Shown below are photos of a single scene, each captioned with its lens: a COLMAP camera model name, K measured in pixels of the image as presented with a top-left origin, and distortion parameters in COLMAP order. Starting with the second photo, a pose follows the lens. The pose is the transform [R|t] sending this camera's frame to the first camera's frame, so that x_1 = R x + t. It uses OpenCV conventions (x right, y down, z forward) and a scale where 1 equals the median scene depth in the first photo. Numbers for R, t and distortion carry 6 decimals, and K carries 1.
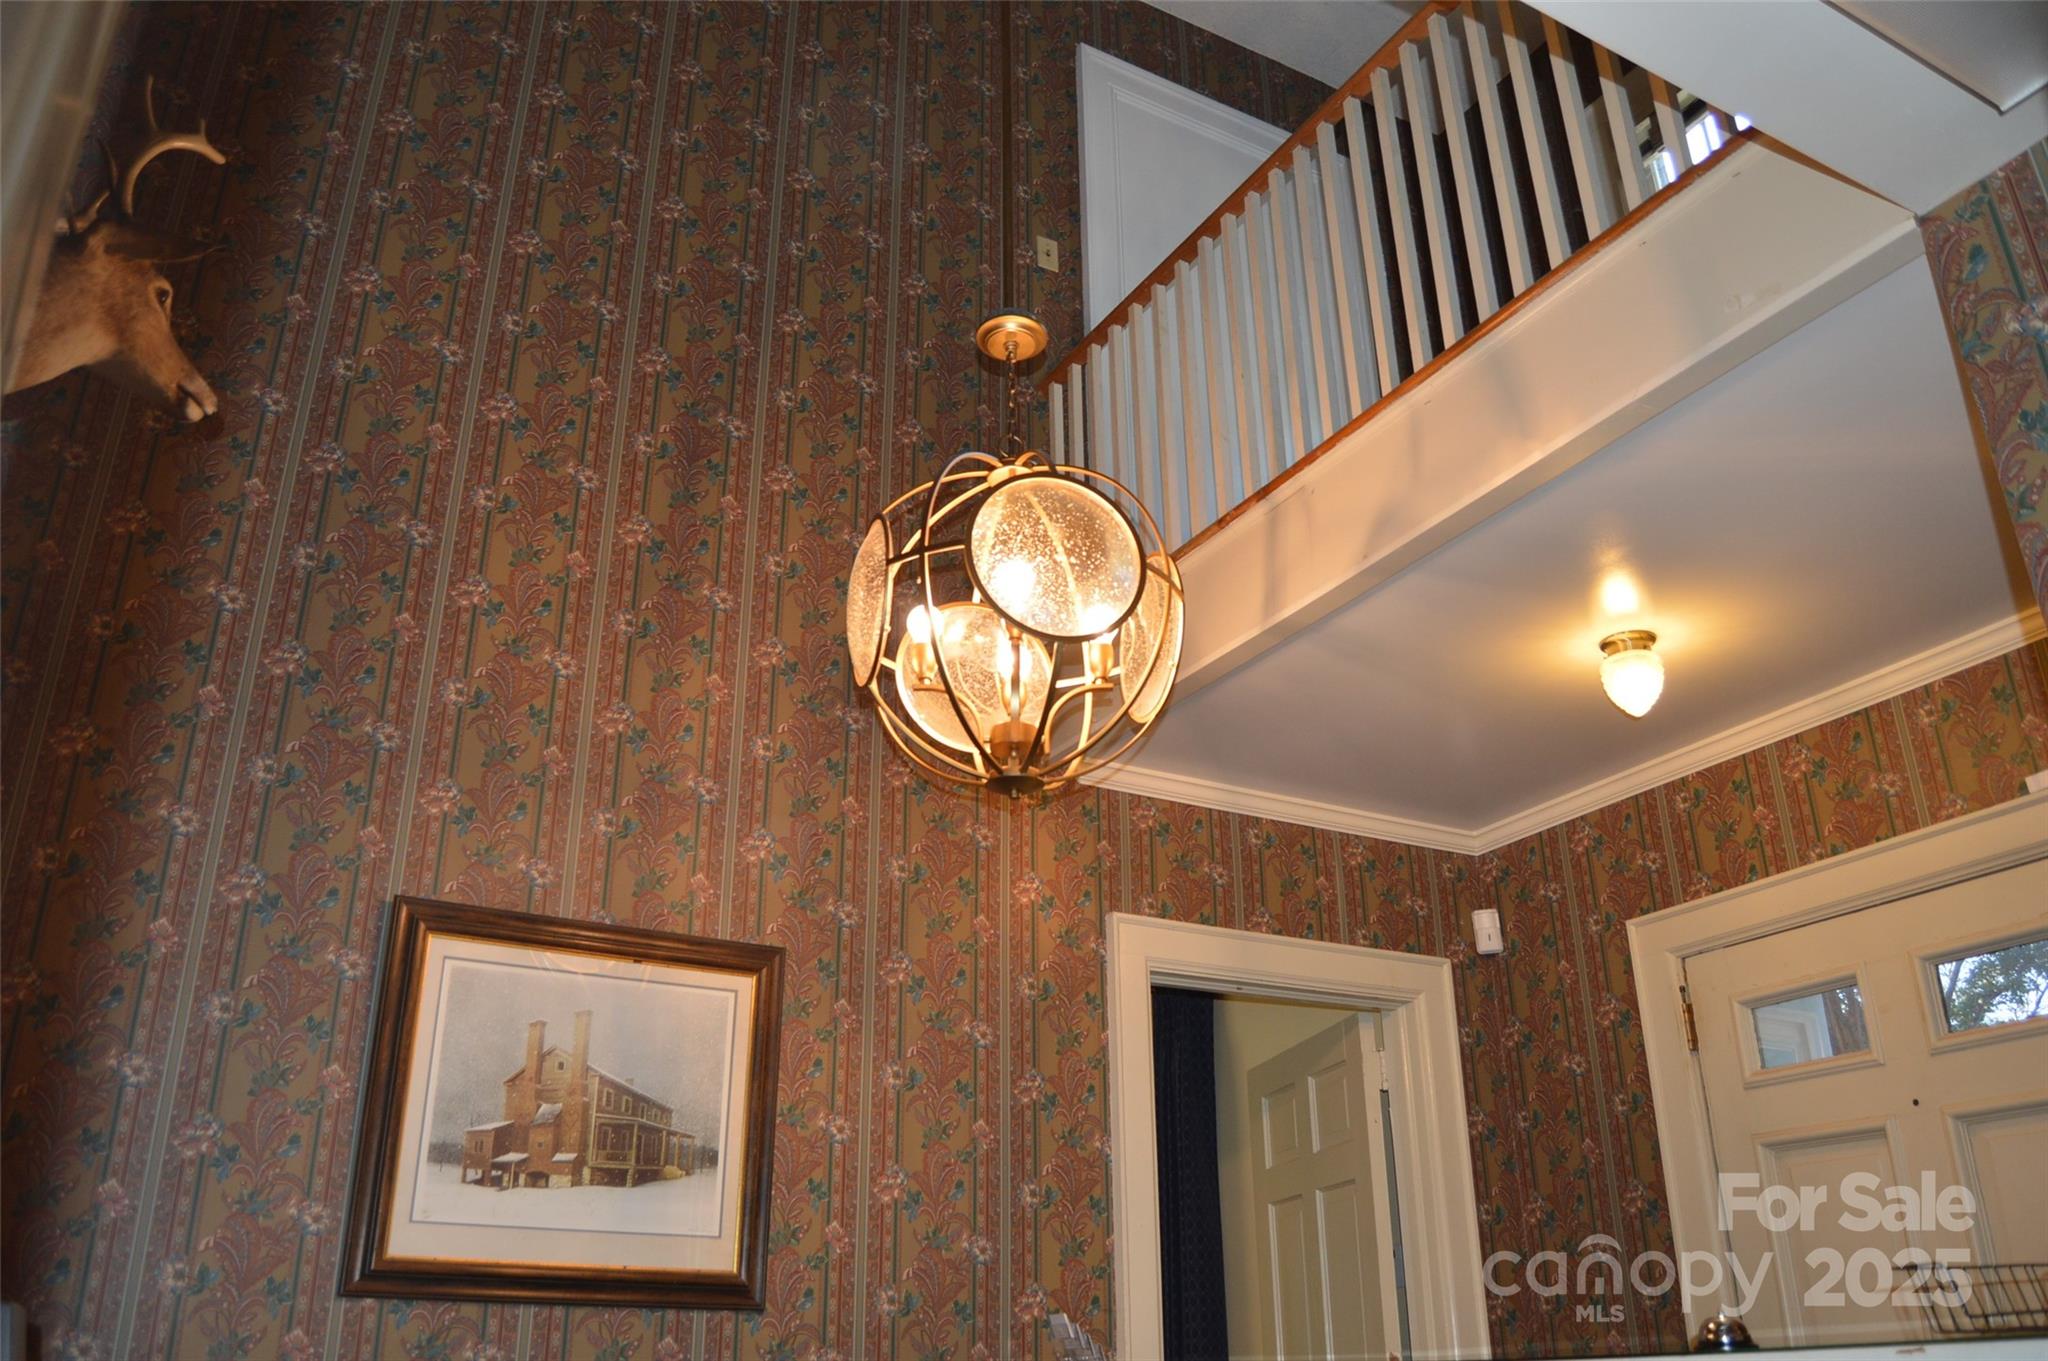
lens RADIAL K [[1634.7, 0, 1021.8], [0, 1634.7, 672.4], [0, 0, 1]] dist [-0.094423, 0.036912]
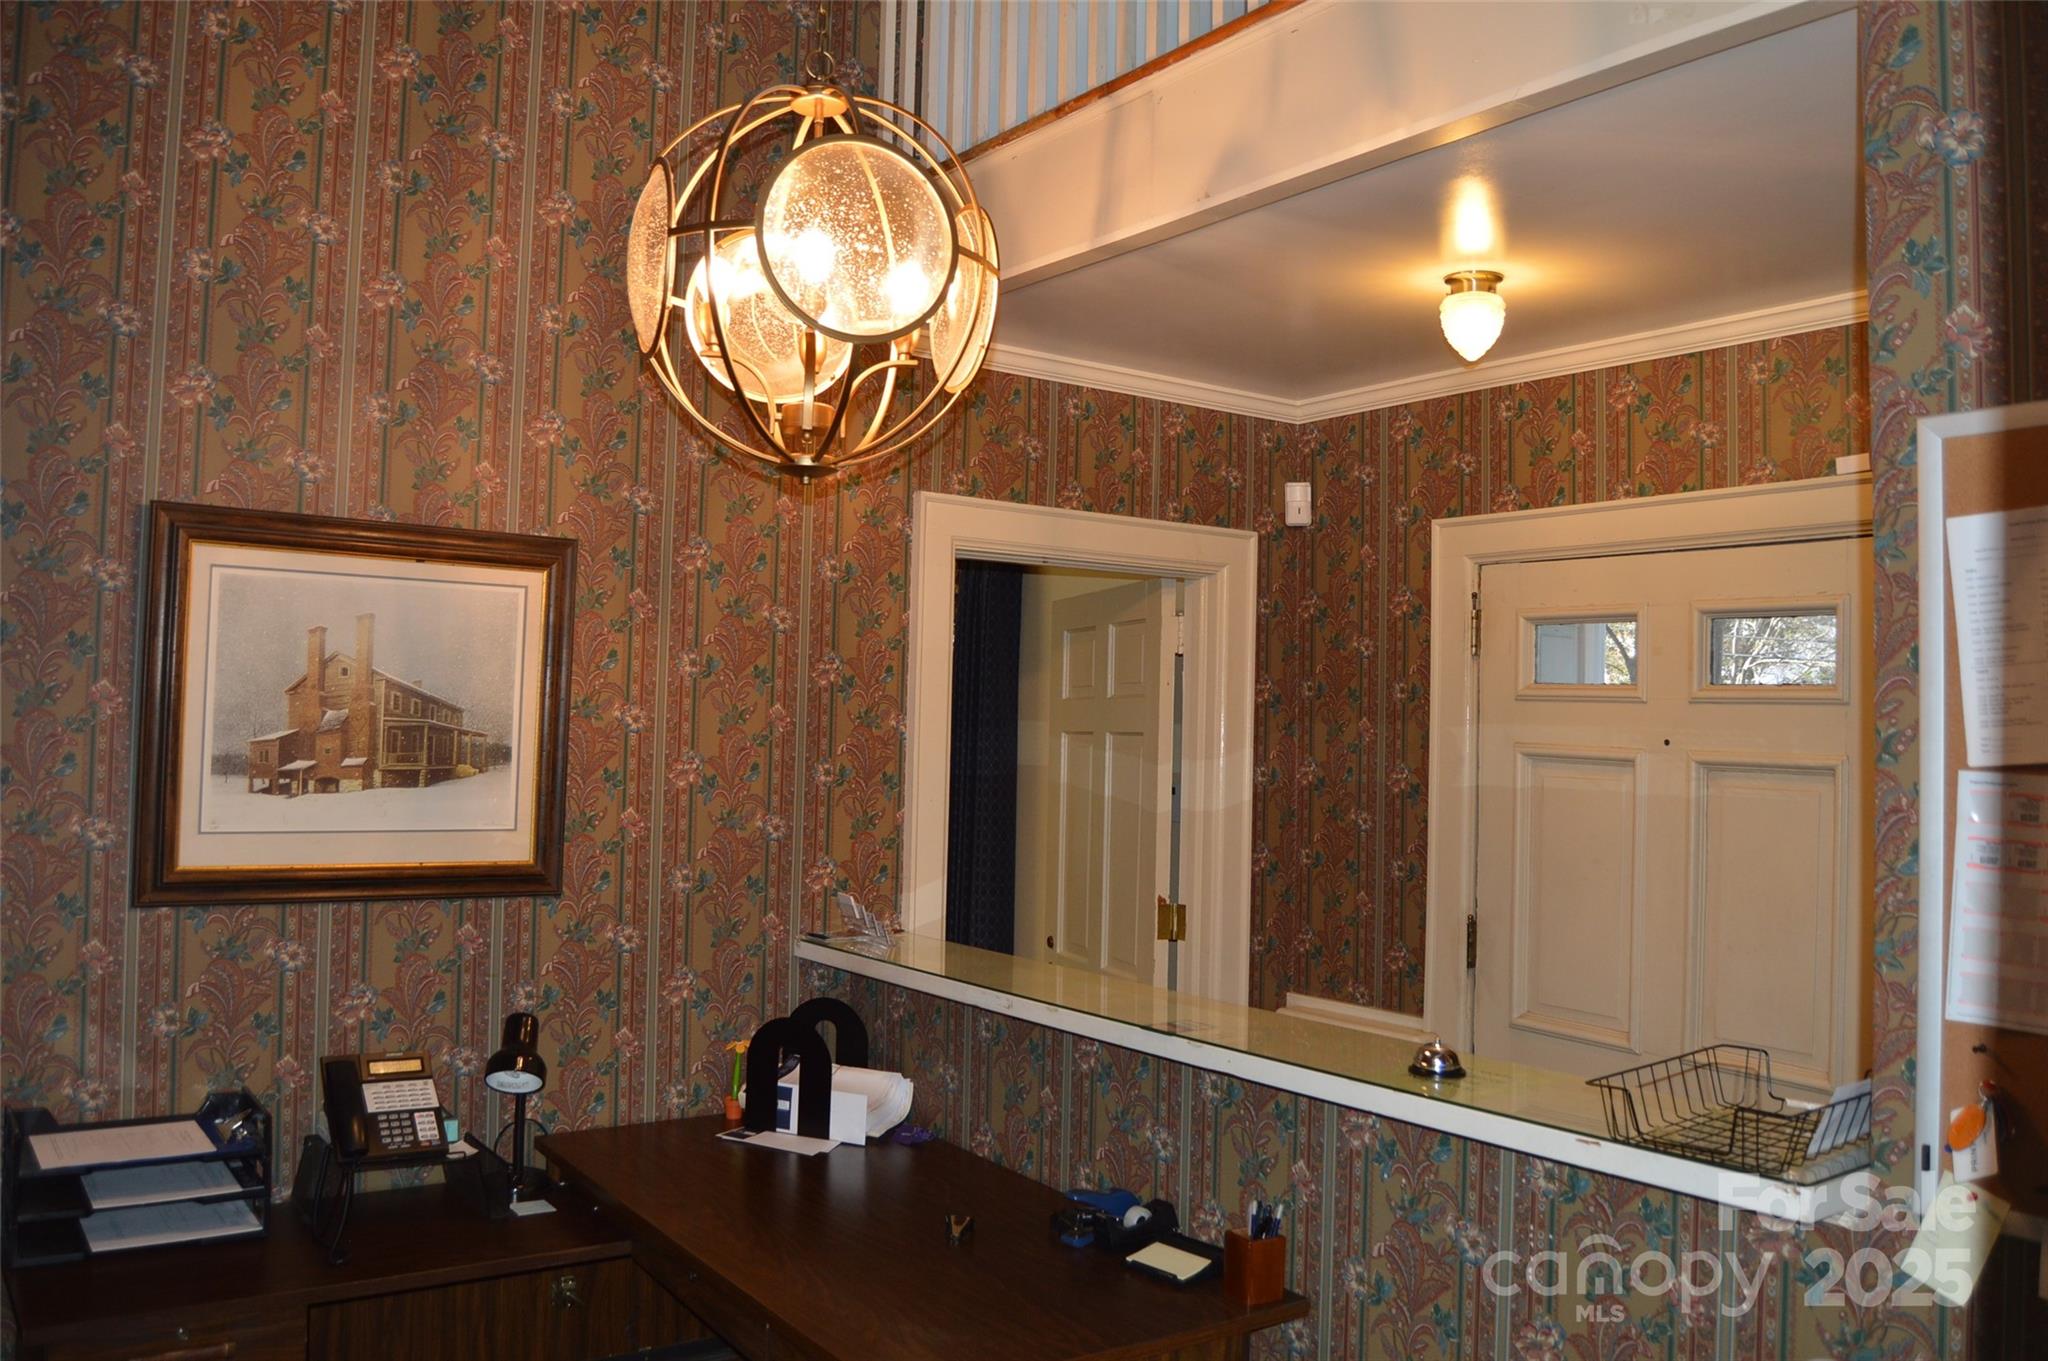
lens RADIAL K [[1634.7, 0, 1024.1], [0, 1634.7, 679.4], [0, 0, 1]] dist [-0.094423, 0.036912]
pose [[0.993347, 0.036355, 0.109274, 0.016335], [-0.074741, 0.925397, 0.371556, -0.133261], [-0.087614, -0.377251, 0.921957, 0.055728]]
